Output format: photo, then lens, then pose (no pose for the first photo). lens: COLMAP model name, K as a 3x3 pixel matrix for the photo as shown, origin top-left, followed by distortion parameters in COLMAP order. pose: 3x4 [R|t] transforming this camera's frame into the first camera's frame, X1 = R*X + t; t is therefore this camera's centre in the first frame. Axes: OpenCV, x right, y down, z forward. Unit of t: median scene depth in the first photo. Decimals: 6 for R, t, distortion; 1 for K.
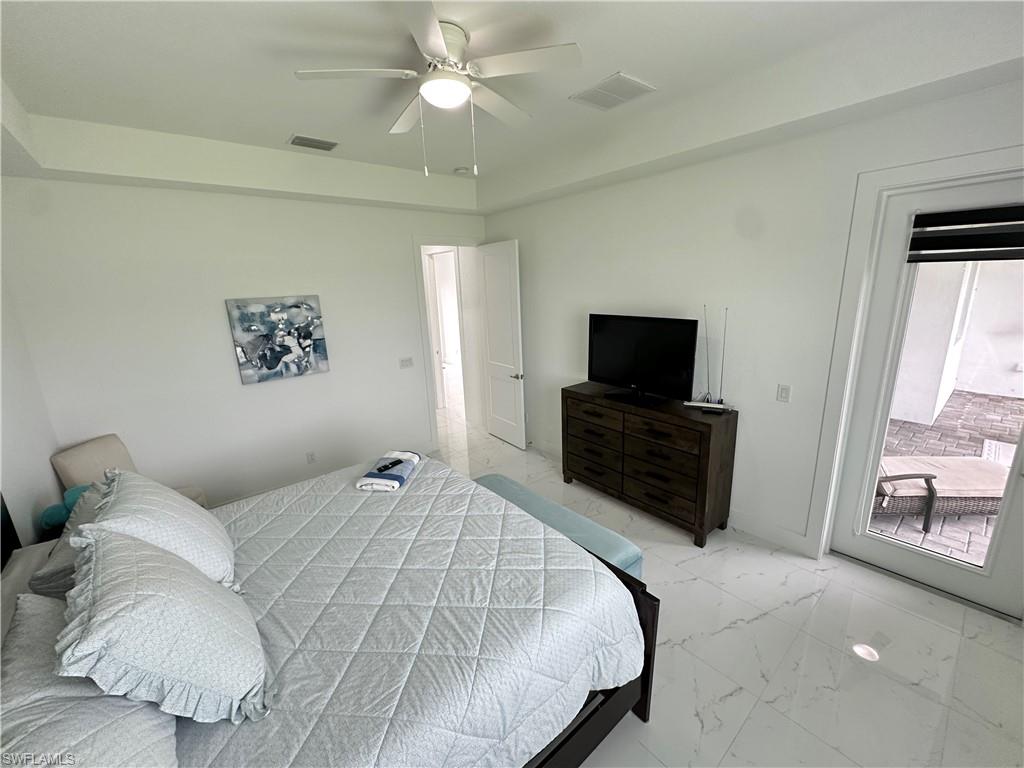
lens RADIAL K [[408.4, 0, 512.0], [0, 408.4, 384.0], [0, 0, 1]] dist [-0.001699, -0.000070]
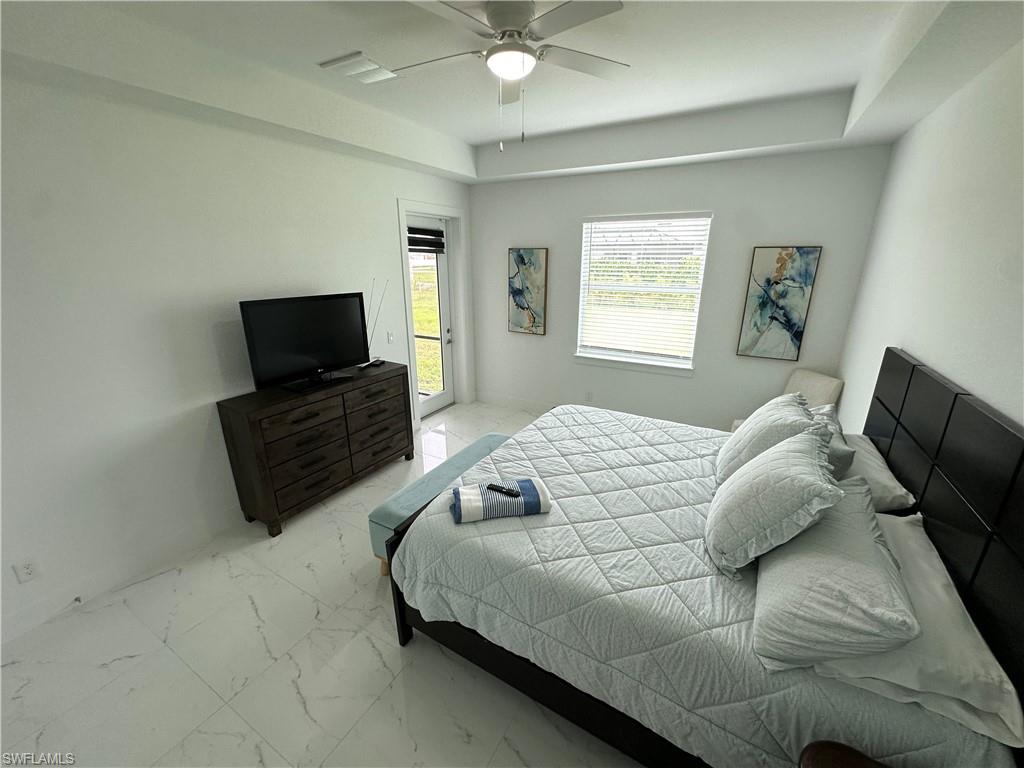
lens RADIAL K [[408.4, 0, 512.0], [0, 408.4, 384.0], [0, 0, 1]] dist [-0.001699, -0.000070]
pose [[-0.349804, -0.245440, 0.904100, -0.753654], [0.234171, 0.911526, 0.338059, -0.189960], [-0.907084, 0.329968, -0.261380, 0.897457]]
